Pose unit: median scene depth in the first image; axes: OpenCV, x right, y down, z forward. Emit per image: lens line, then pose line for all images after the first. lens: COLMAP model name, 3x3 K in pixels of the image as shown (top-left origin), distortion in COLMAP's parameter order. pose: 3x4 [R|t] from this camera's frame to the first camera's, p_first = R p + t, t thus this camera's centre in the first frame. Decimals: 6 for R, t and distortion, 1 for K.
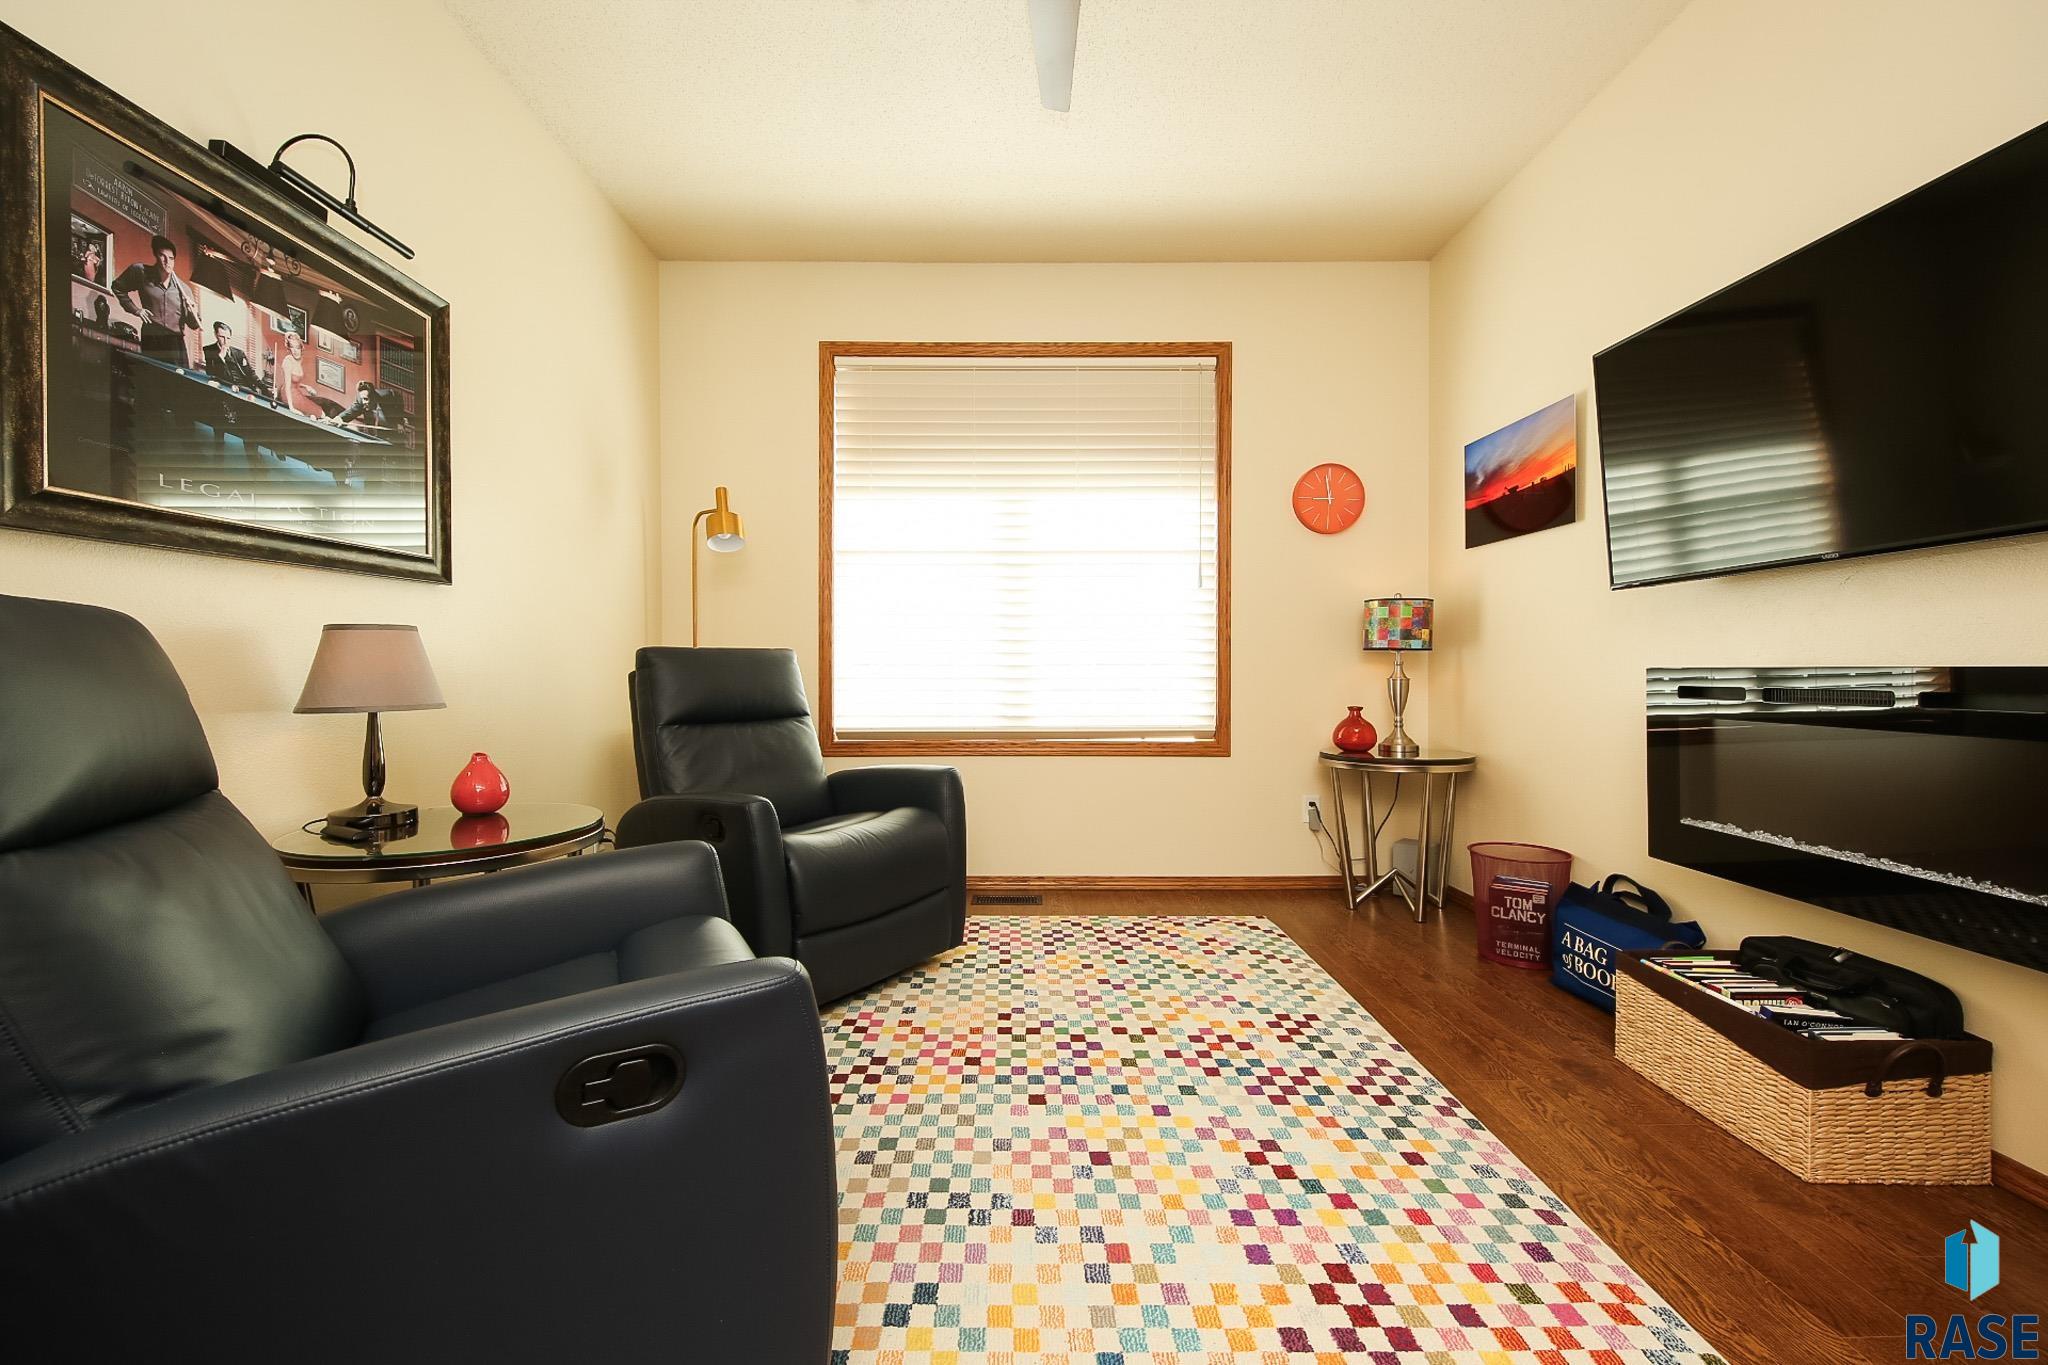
lens RADIAL K [[804.9, 0, 1013.9], [0, 804.9, 676.9], [0, 0, 1]] dist [0.001662, 0.000114]
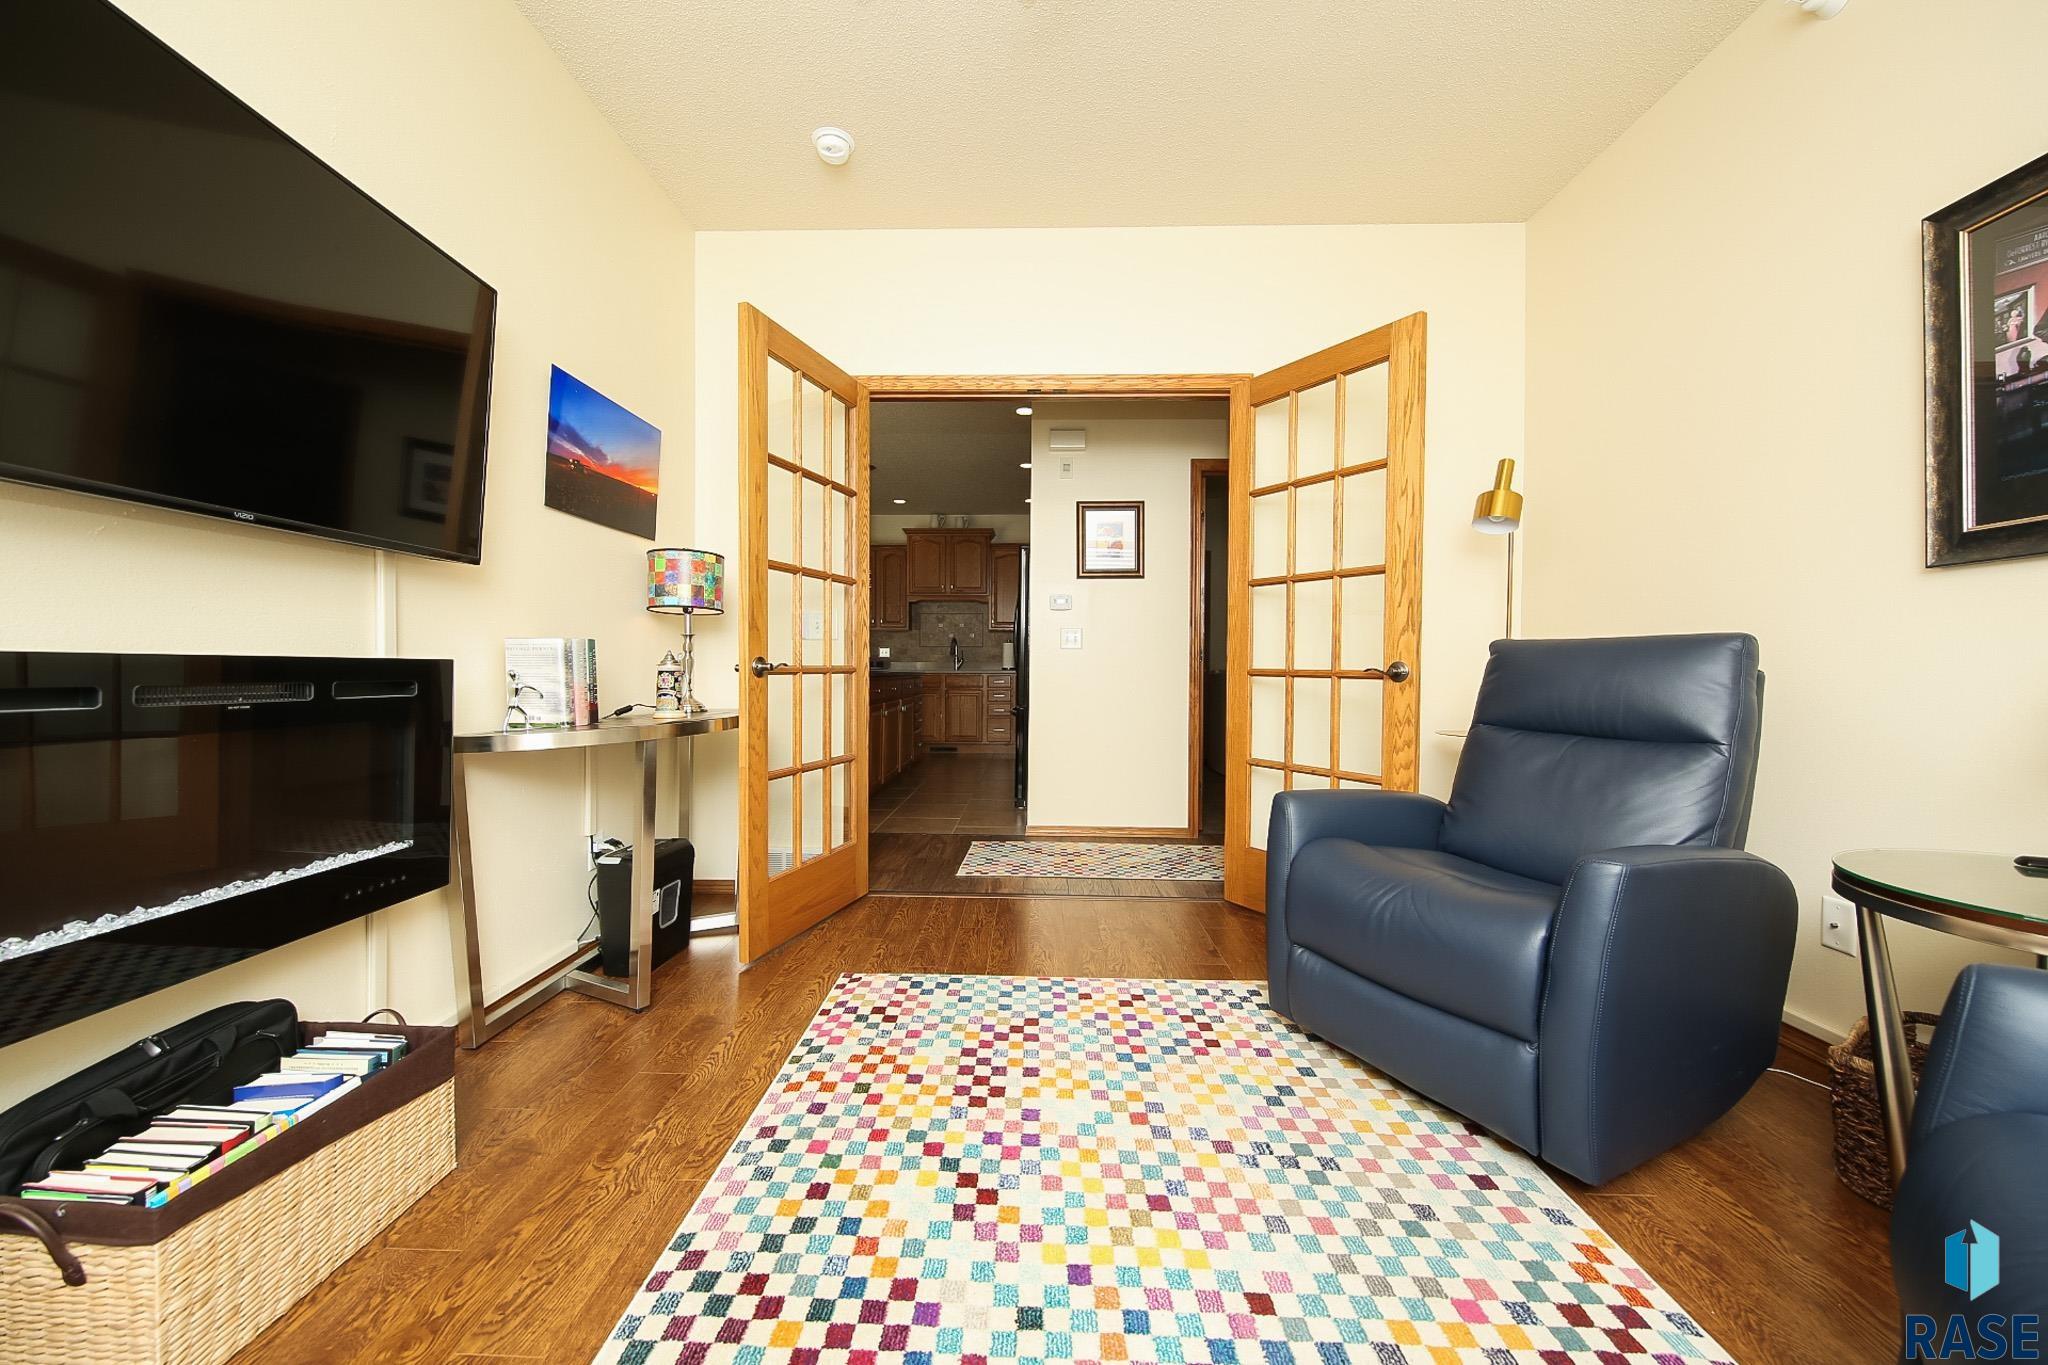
lens RADIAL K [[721.2, 0, 1027.6], [0, 721.2, 678.2], [0, 0, 1]] dist [0.002726, -0.003064]
pose [[-0.999709, -0.006095, 0.023343, 0.236731], [-0.005588, 0.999749, 0.021718, -0.008670], [-0.023469, 0.021581, -0.999492, 1.781000]]
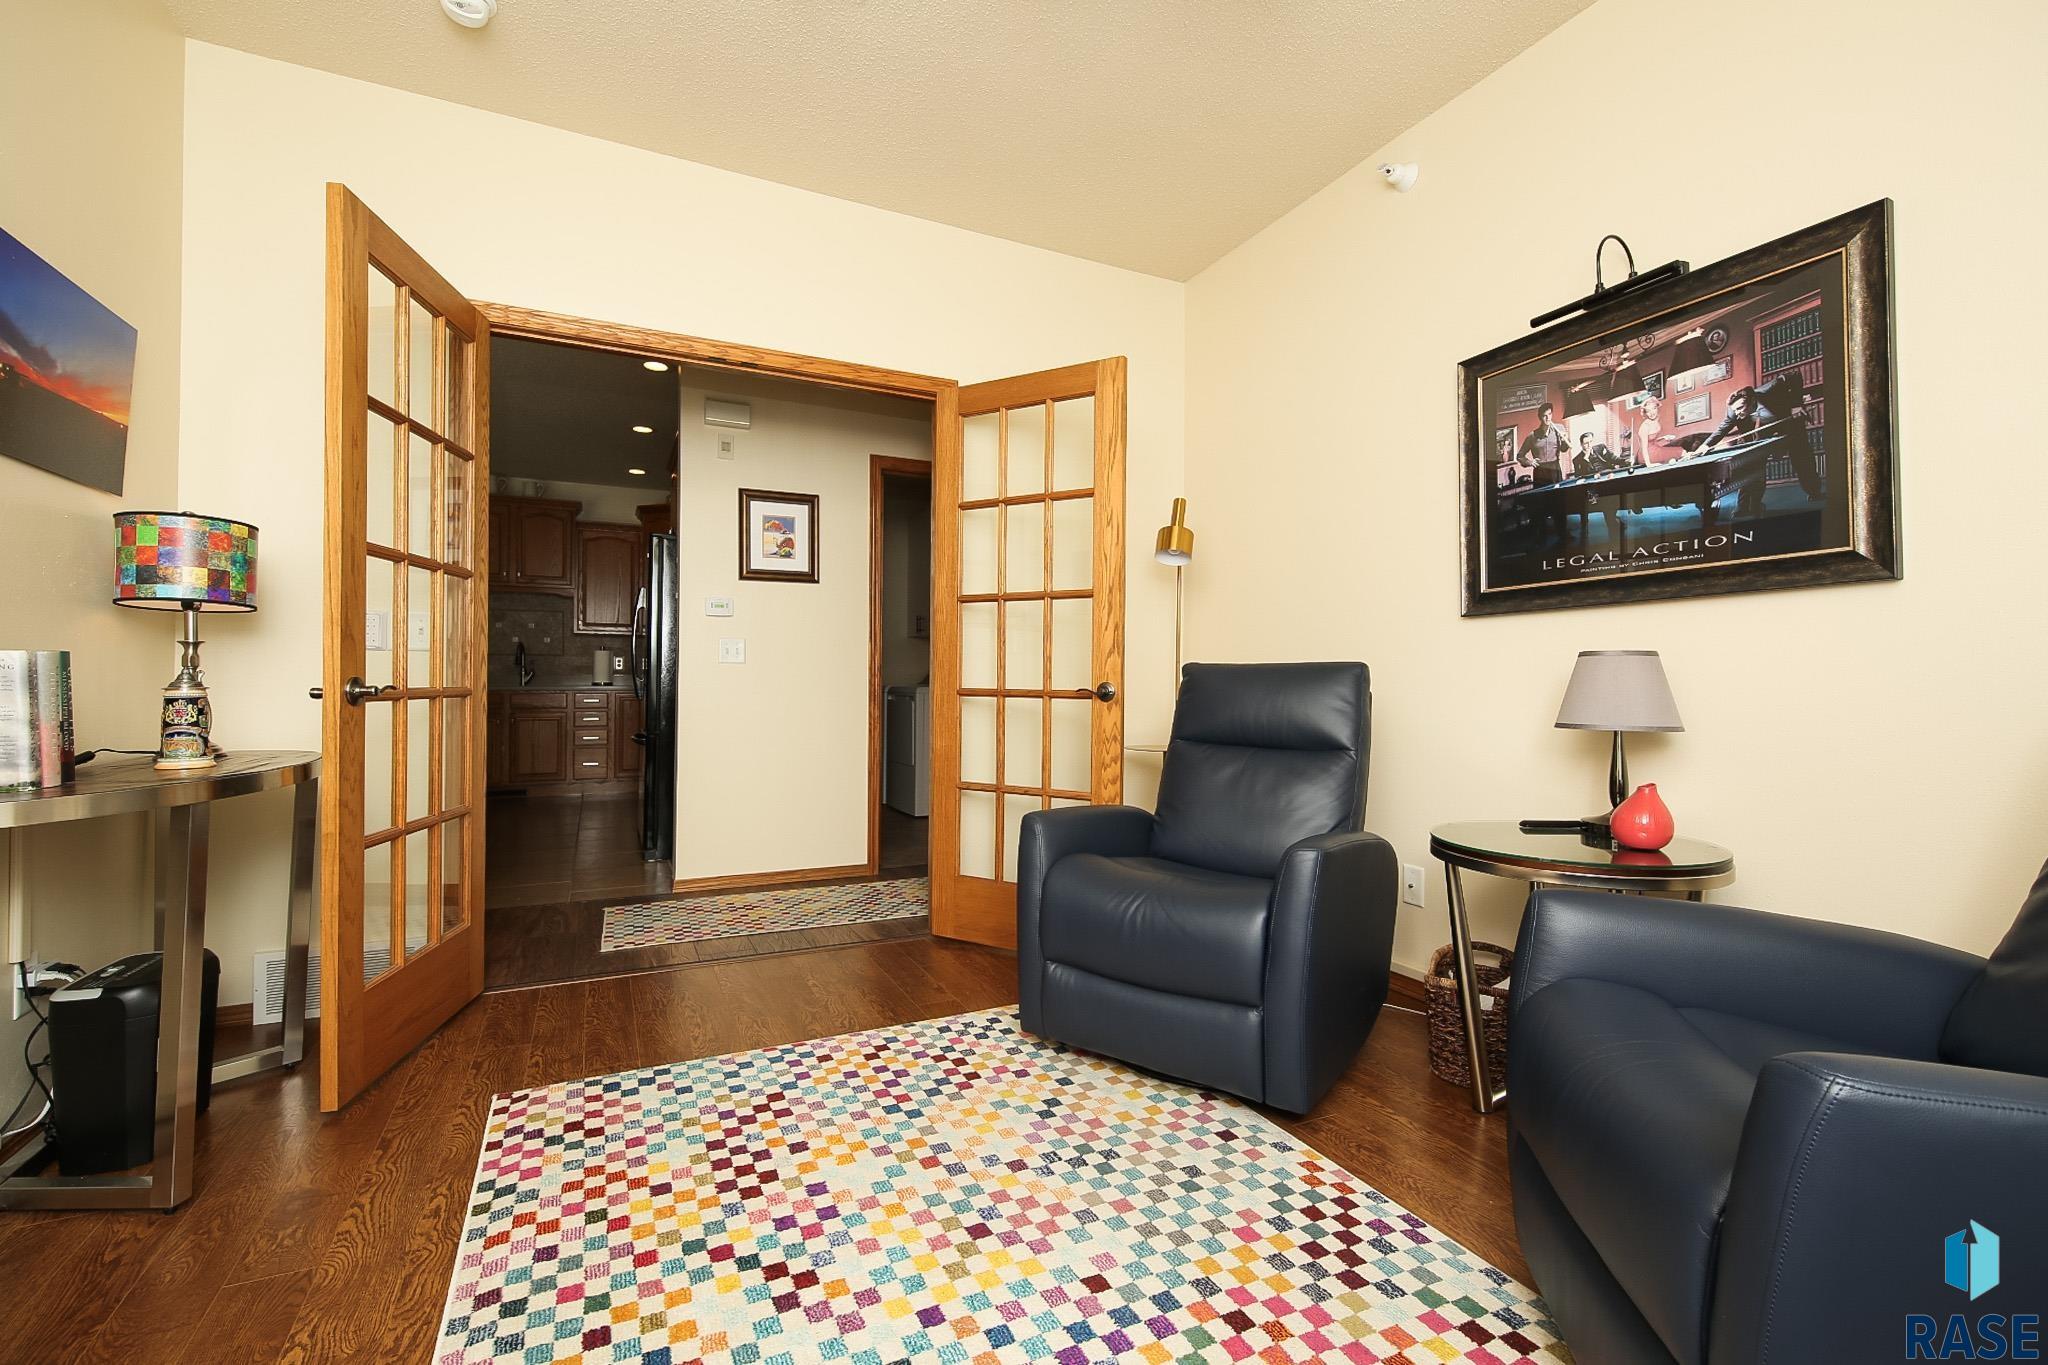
lens RADIAL K [[848.5, 0, 1008.5], [0, 848.5, 677.7], [0, 0, 1]] dist [0.012050, -0.005367]
pose [[-0.906047, -0.006514, -0.423127, 0.481157], [-0.008050, 0.999966, 0.001843, -0.026178], [0.423101, 0.005076, -0.906068, 1.857542]]
